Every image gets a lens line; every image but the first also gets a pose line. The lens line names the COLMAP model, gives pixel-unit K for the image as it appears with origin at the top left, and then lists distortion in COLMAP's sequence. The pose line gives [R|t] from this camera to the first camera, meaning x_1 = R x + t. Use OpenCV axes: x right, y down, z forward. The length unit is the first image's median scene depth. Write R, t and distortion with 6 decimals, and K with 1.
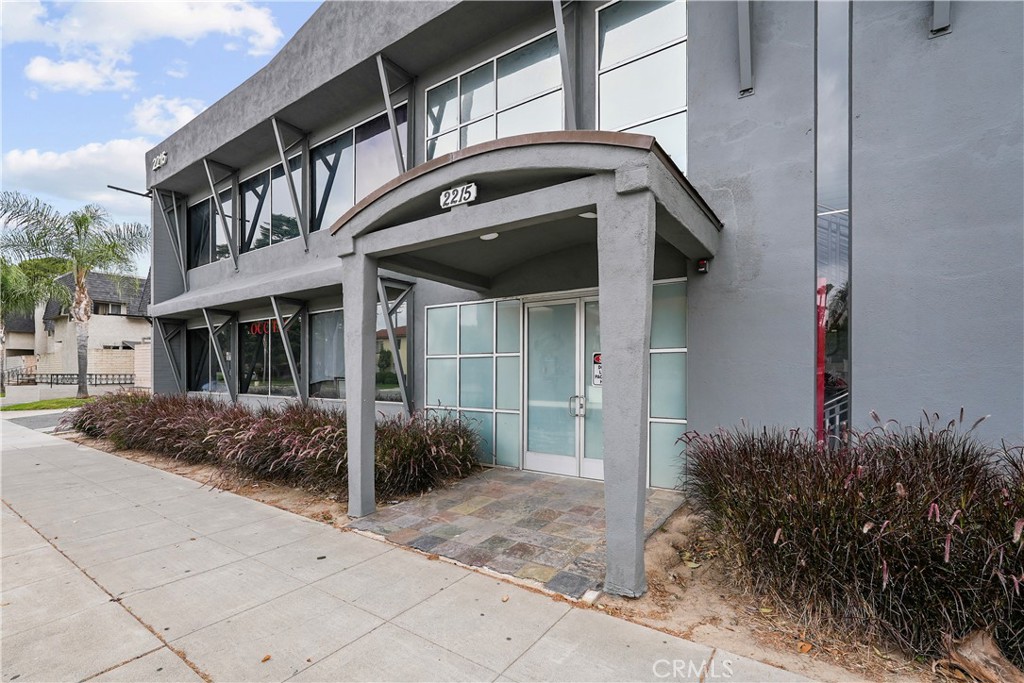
lens RADIAL K [[462.7, 0, 511.0], [0, 462.7, 369.9], [0, 0, 1]] dist [0.000667, 0.000469]
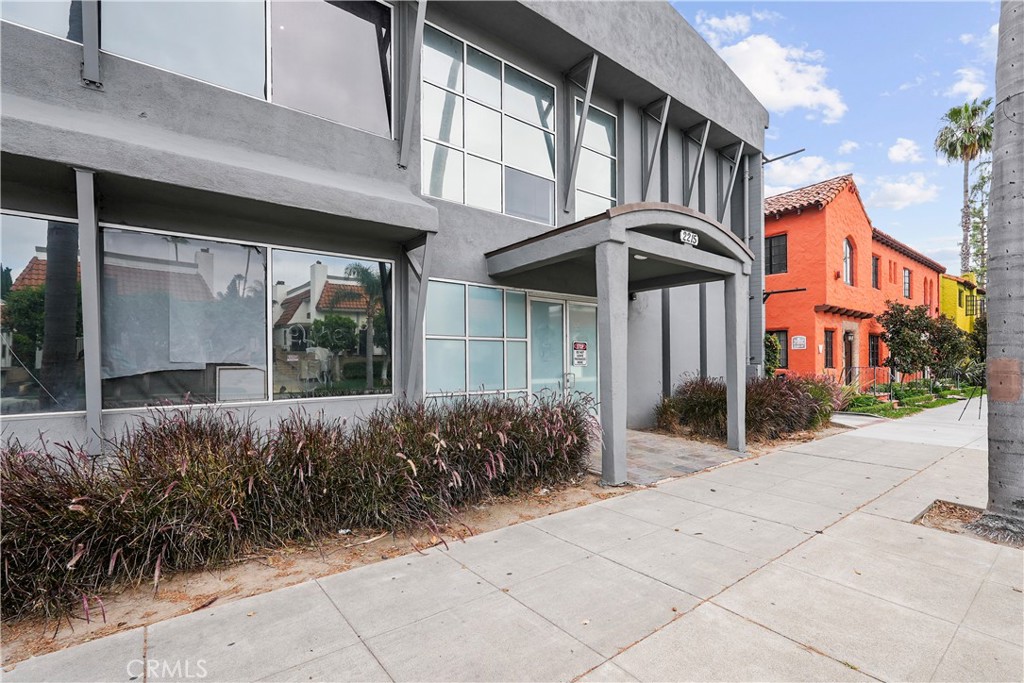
lens RADIAL K [[464.3, 0, 522.8], [0, 464.3, 364.4], [0, 0, 1]] dist [-0.001599, -0.000143]
pose [[0.281002, -0.003896, 0.959699, -1.485720], [0.004778, 0.999985, 0.002660, 0.032775], [-0.959695, 0.003838, 0.281016, 0.931124]]
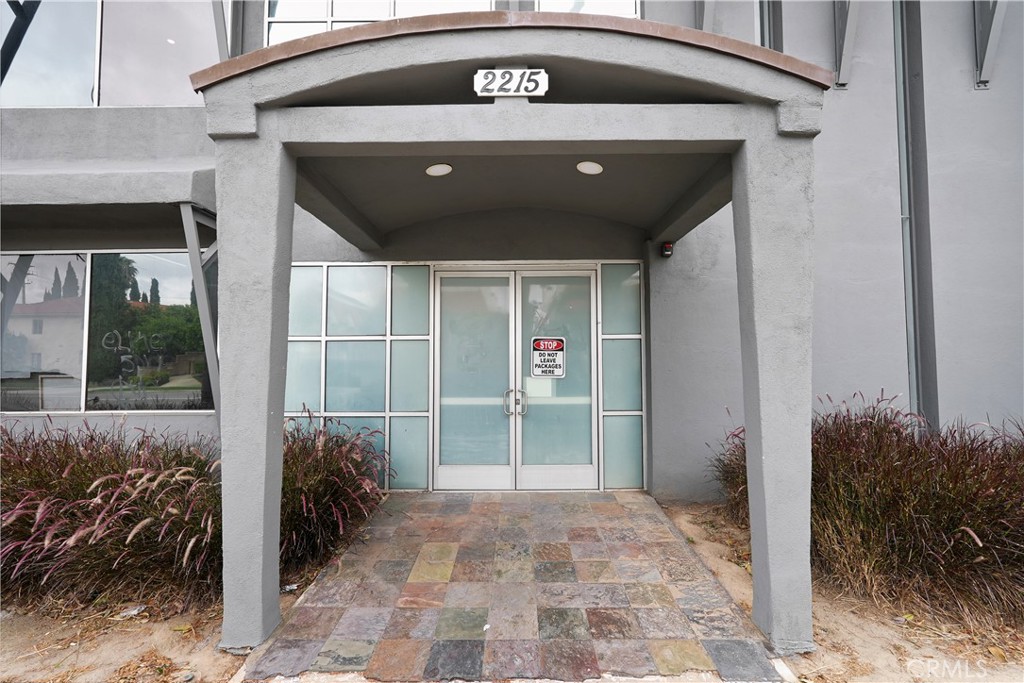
lens RADIAL K [[450.5, 0, 512.0], [0, 450.5, 341.5], [0, 0, 1]] dist [0.000475, 0.000773]
pose [[0.828599, 0.021176, 0.559442, -0.384016], [0.002394, 0.999141, -0.041365, 0.004749], [-0.559837, 0.035615, 0.827837, 0.422481]]
